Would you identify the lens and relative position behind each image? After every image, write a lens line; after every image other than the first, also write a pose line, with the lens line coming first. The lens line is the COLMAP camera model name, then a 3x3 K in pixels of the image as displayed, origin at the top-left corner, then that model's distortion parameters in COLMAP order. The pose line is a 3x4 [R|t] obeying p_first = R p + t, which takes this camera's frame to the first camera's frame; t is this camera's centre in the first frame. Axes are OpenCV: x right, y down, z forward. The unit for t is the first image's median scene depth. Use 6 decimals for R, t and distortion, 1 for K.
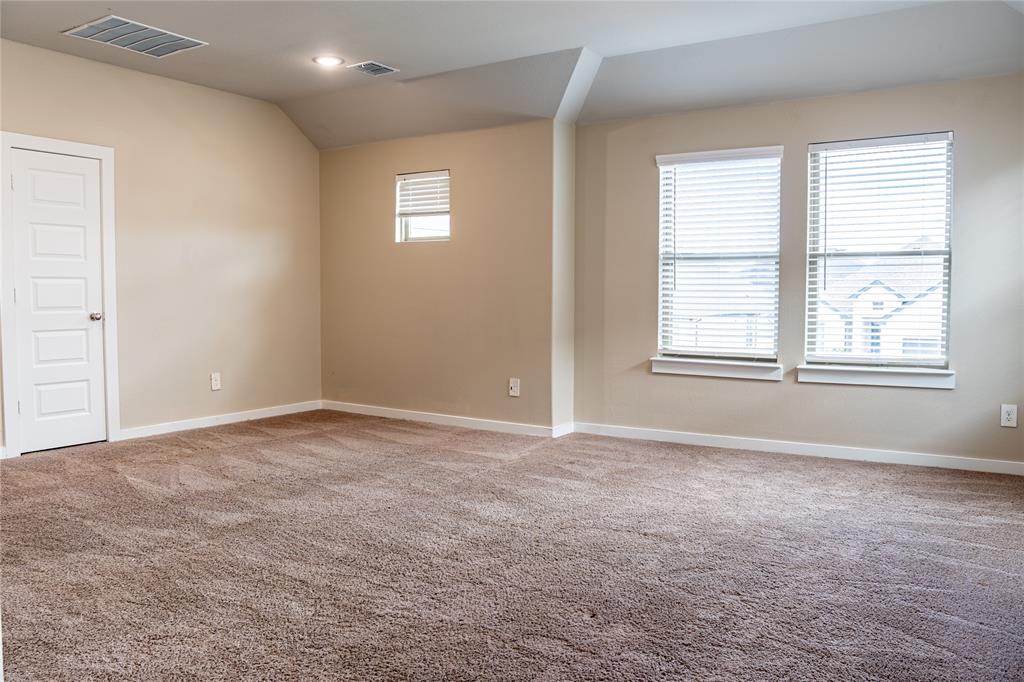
lens RADIAL K [[784.1, 0, 512.0], [0, 784.1, 341.0], [0, 0, 1]] dist [-0.092540, 0.004084]
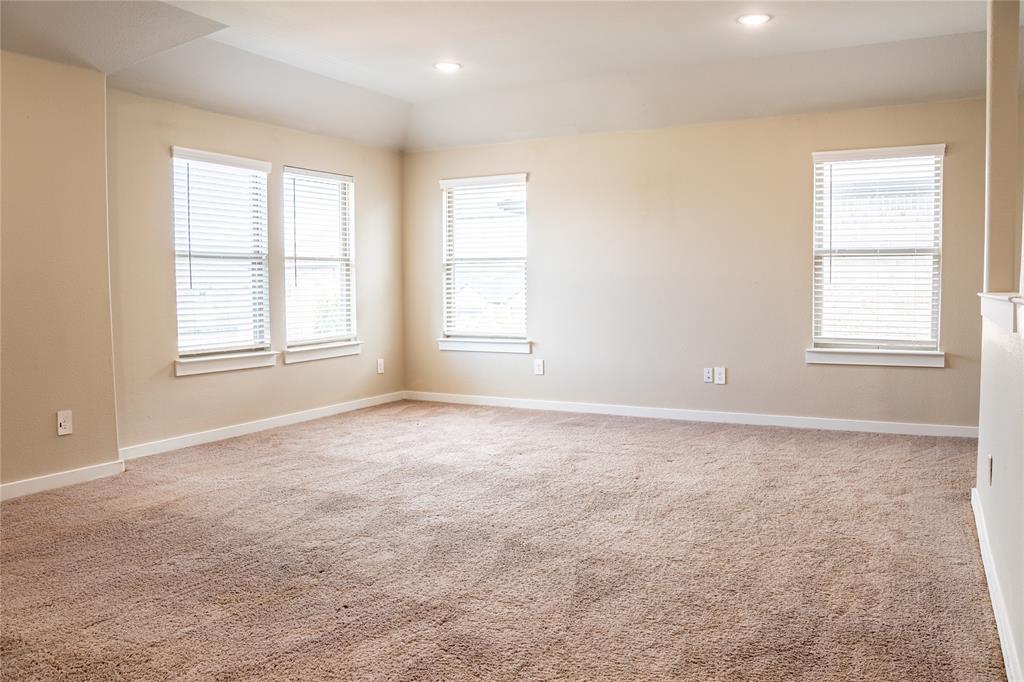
lens RADIAL K [[784.1, 0, 512.0], [0, 784.1, 341.0], [0, 0, 1]] dist [-0.092540, 0.004084]
pose [[-0.069584, -0.067734, 0.995274, -0.647406], [0.071422, 0.994794, 0.072695, -0.034174], [-0.995016, 0.076143, -0.064384, 0.558544]]
